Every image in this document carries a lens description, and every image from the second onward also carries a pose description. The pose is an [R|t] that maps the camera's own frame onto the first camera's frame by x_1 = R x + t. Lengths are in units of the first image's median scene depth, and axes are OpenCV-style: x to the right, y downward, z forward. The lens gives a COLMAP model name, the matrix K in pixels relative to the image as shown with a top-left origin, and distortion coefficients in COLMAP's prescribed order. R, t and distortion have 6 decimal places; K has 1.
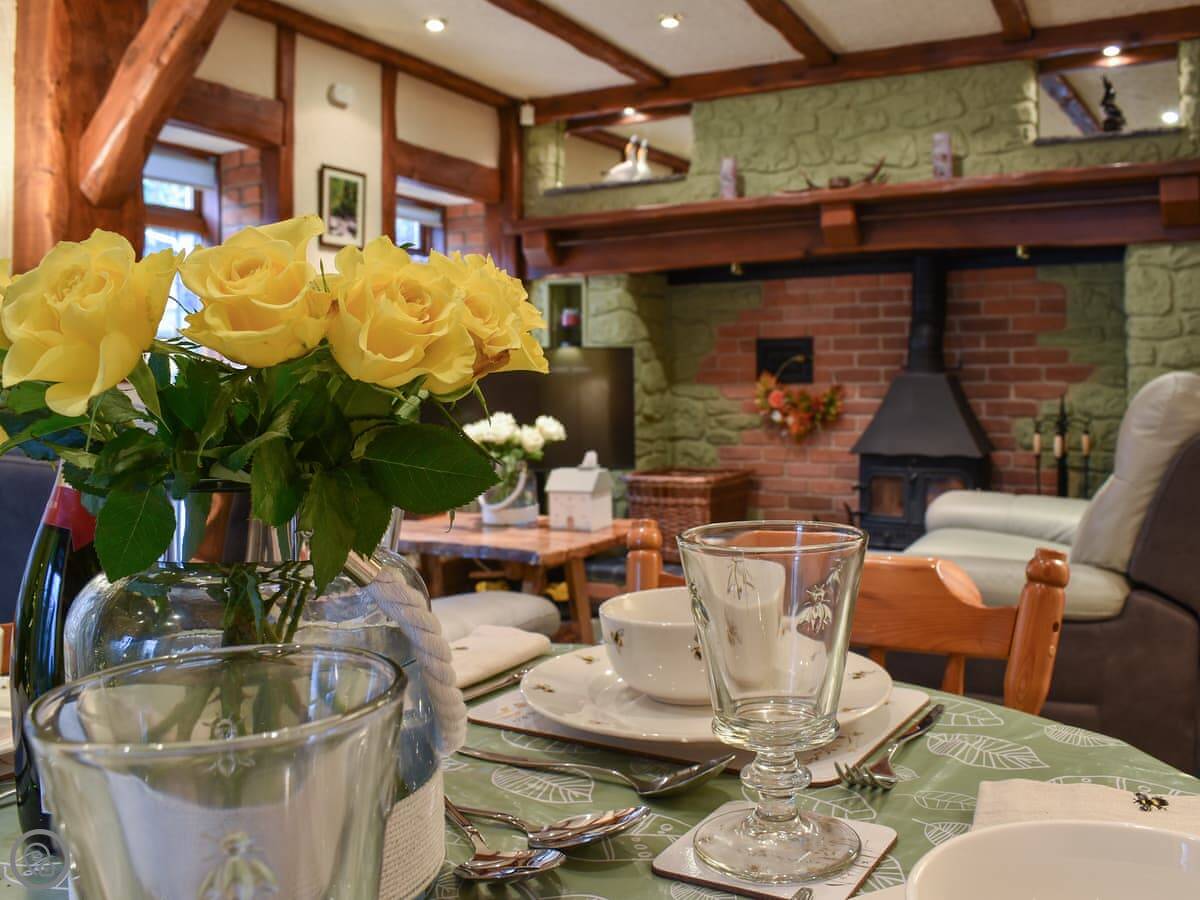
lens RADIAL K [[1077.1, 0, 579.6], [0, 1077.1, 390.0], [0, 0, 1]] dist [-0.116338, 0.019245]
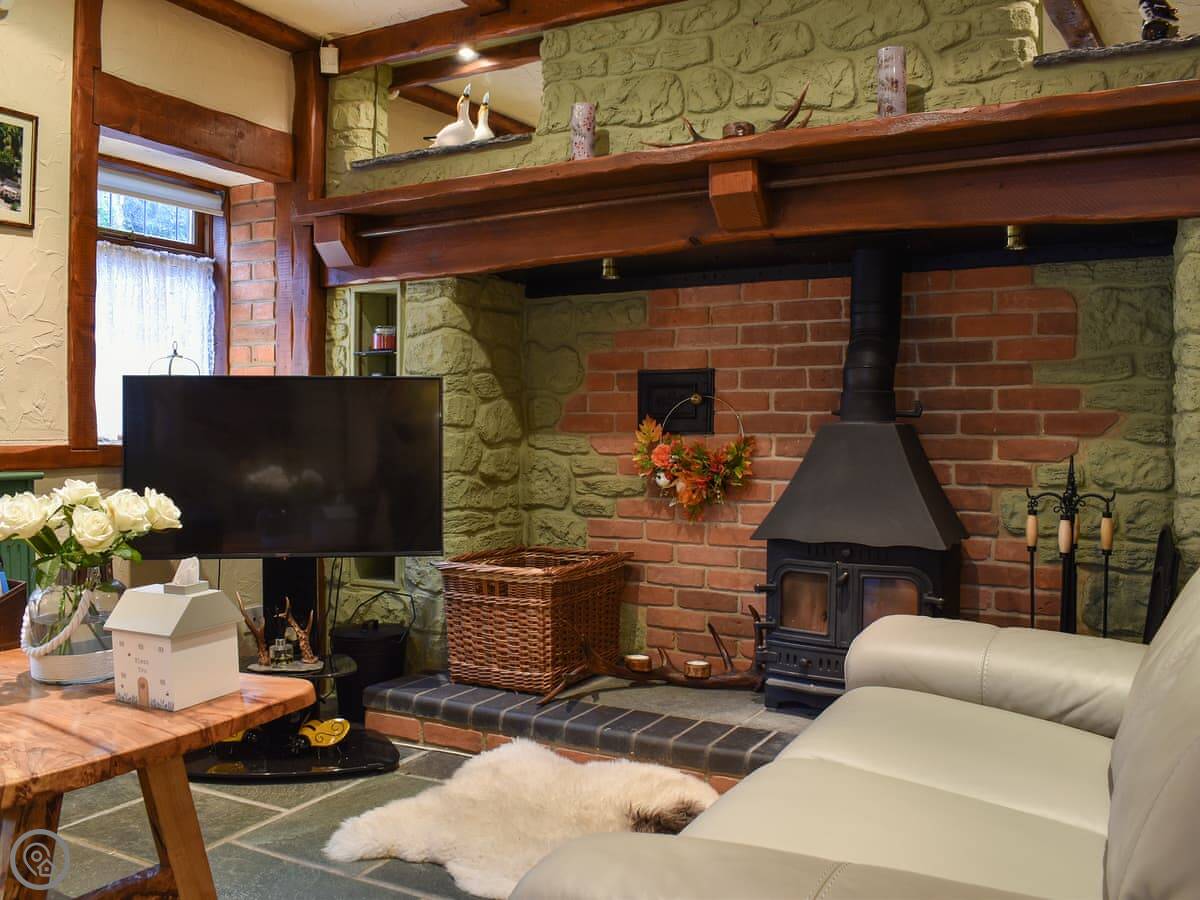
lens RADIAL K [[1054.4, 0, 586.1], [0, 1054.4, 450.0], [0, 0, 1]] dist [-0.096382, 0.009558]
pose [[0.999810, 0.013105, 0.014440, 0.132725], [-0.013263, 0.999853, 0.010912, -0.002171], [-0.014295, -0.011101, 0.999836, 0.326000]]
